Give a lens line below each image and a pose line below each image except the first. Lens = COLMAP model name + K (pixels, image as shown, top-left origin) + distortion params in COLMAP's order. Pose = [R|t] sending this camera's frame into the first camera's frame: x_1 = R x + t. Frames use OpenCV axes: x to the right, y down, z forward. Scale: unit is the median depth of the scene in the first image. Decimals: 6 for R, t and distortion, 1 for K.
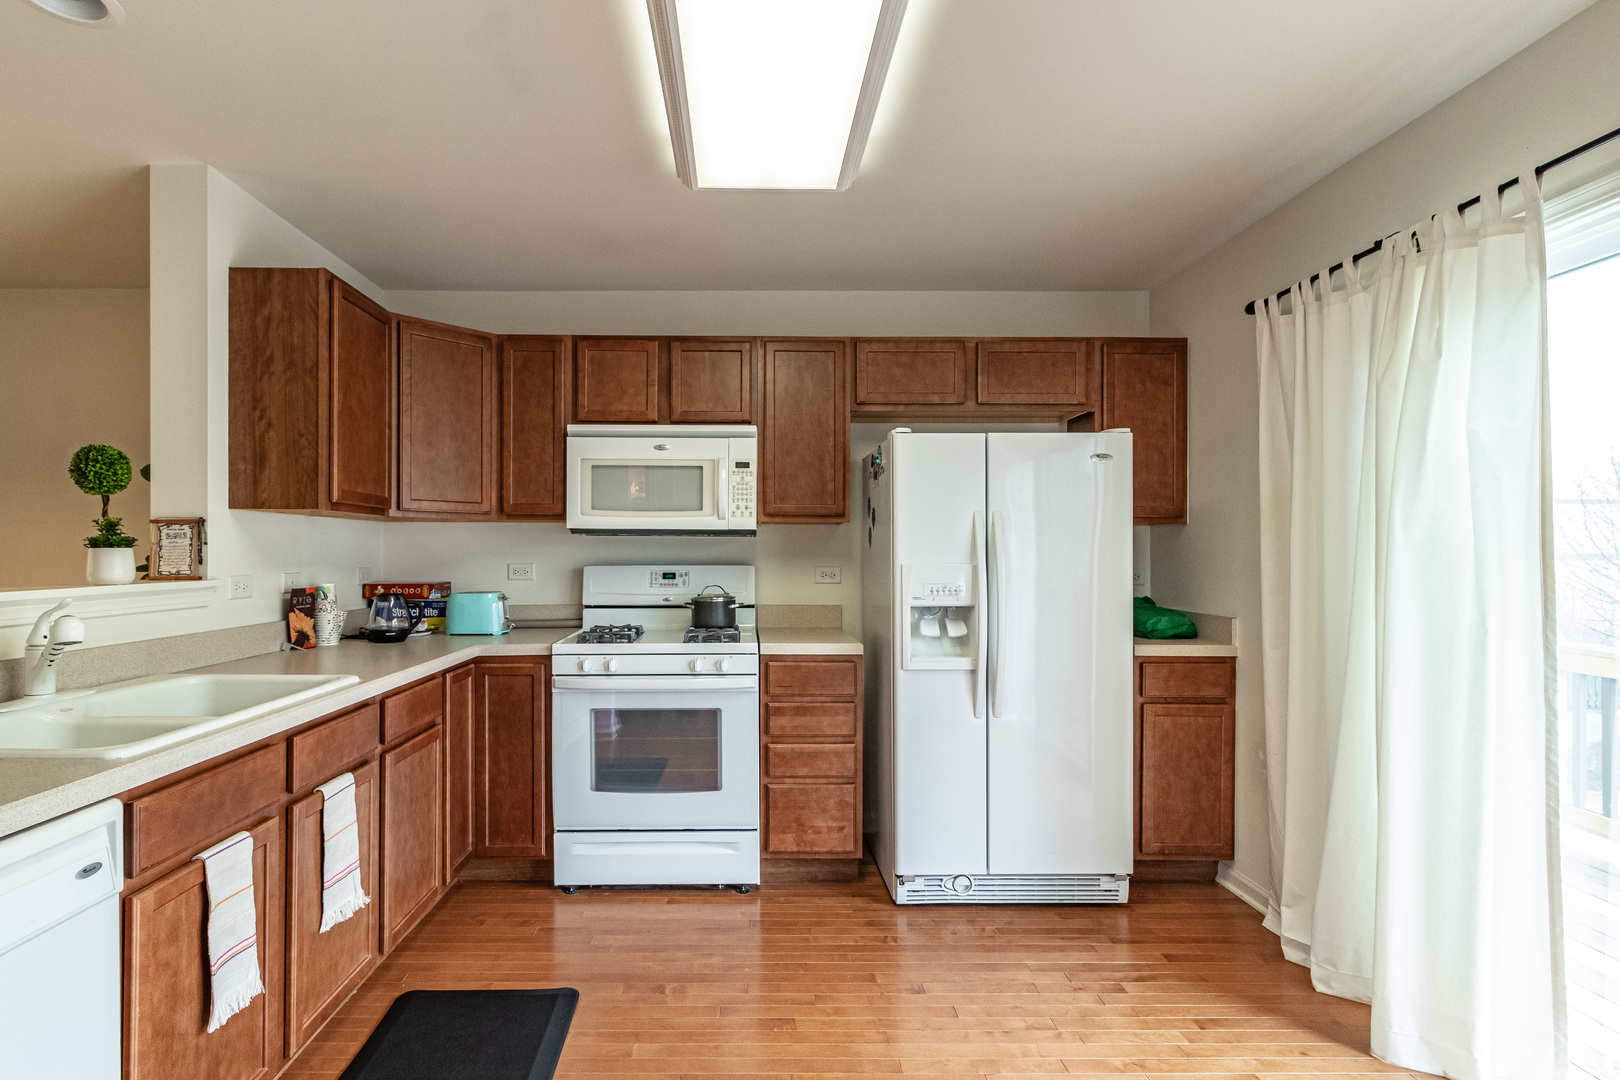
lens RADIAL K [[776.6, 0, 834.9], [0, 776.6, 550.4], [0, 0, 1]] dist [0.001668, 0.000234]
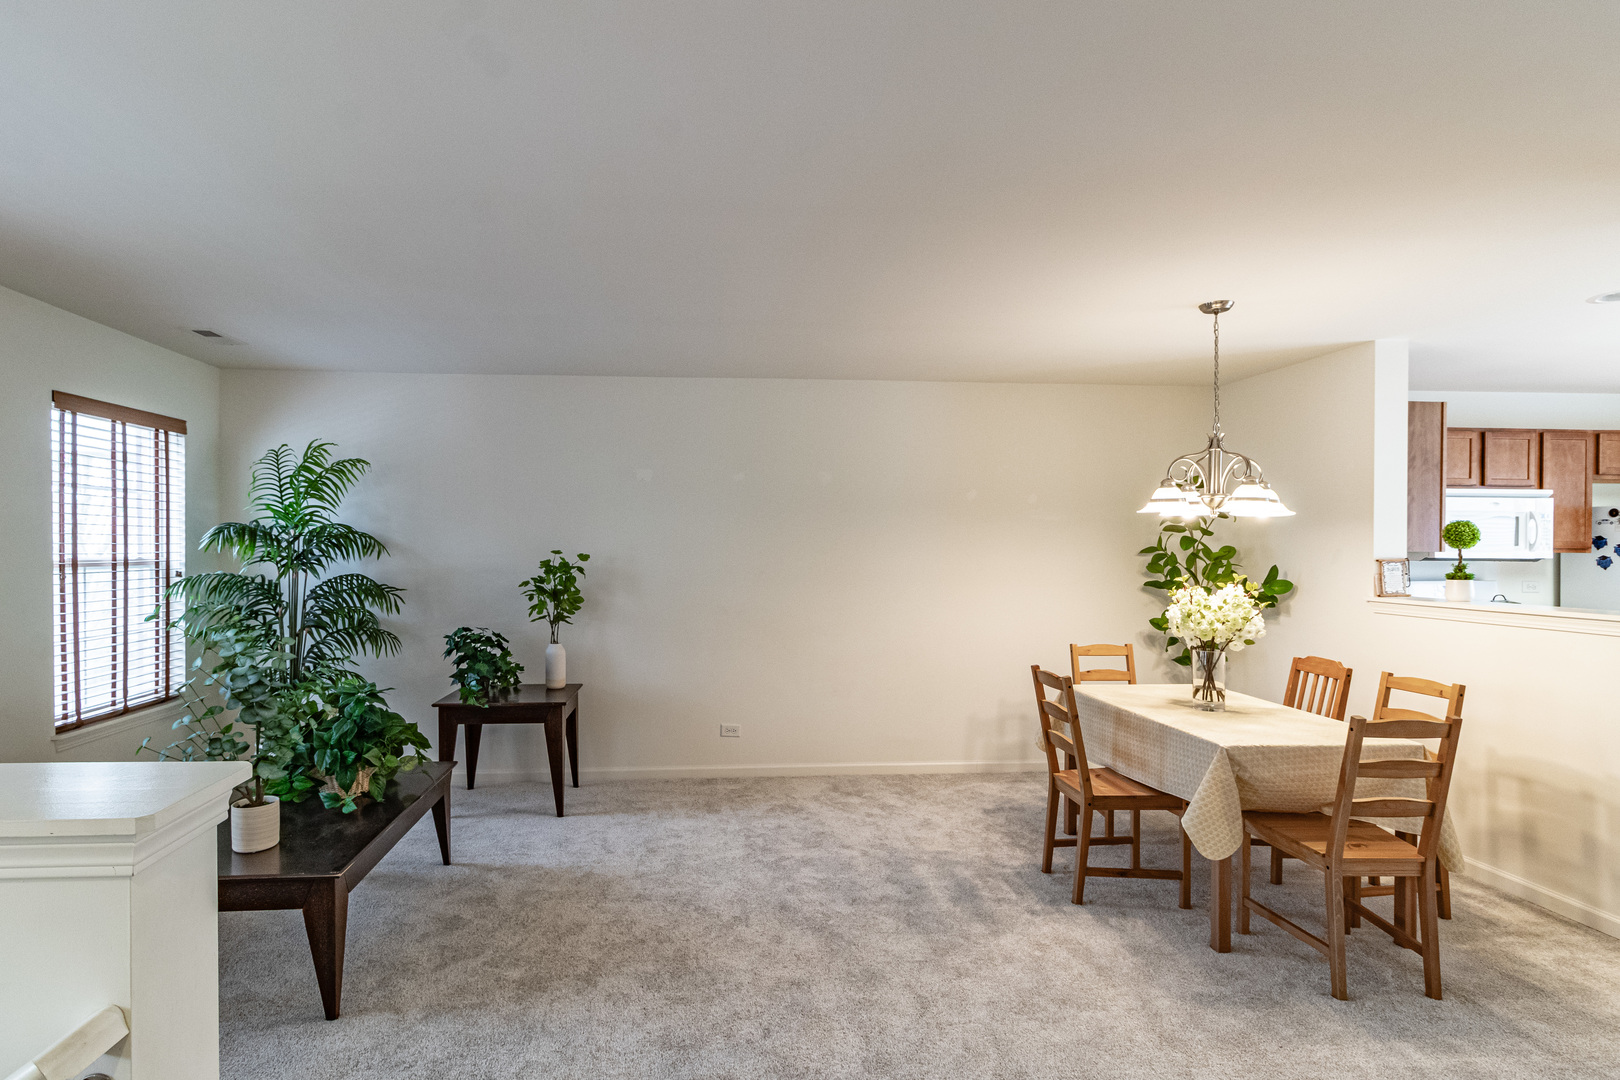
lens RADIAL K [[776.6, 0, 834.9], [0, 776.6, 550.4], [0, 0, 1]] dist [0.001668, 0.000234]
pose [[0.996771, -0.000078, 0.080292, -2.055169], [-0.000325, 0.999987, 0.004999, -0.063461], [-0.080291, -0.005009, 0.996759, -0.502556]]
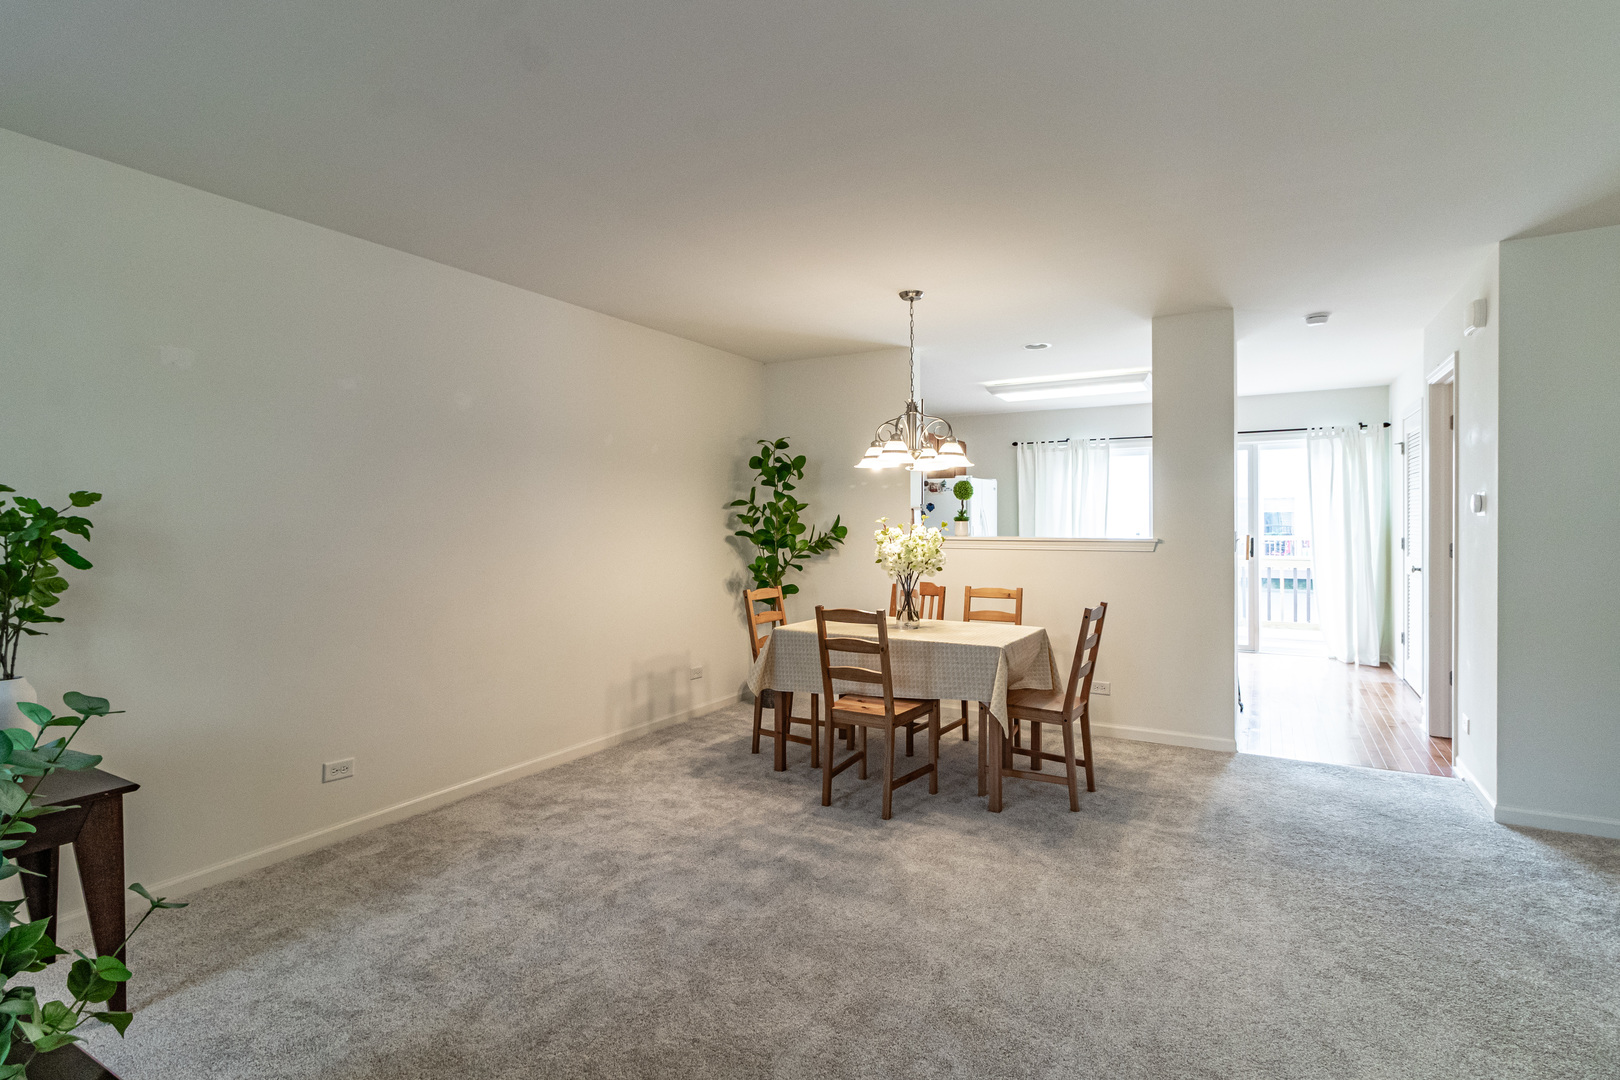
lens RADIAL K [[745.2, 0, 773.5], [0, 745.2, 525.6], [0, 0, 1]] dist [0.003131, 0.000335]
pose [[0.551790, -0.011489, 0.833904, -2.741696], [0.005353, 0.999933, 0.010235, -0.014419], [-0.833966, -0.001183, 0.551815, 0.149039]]
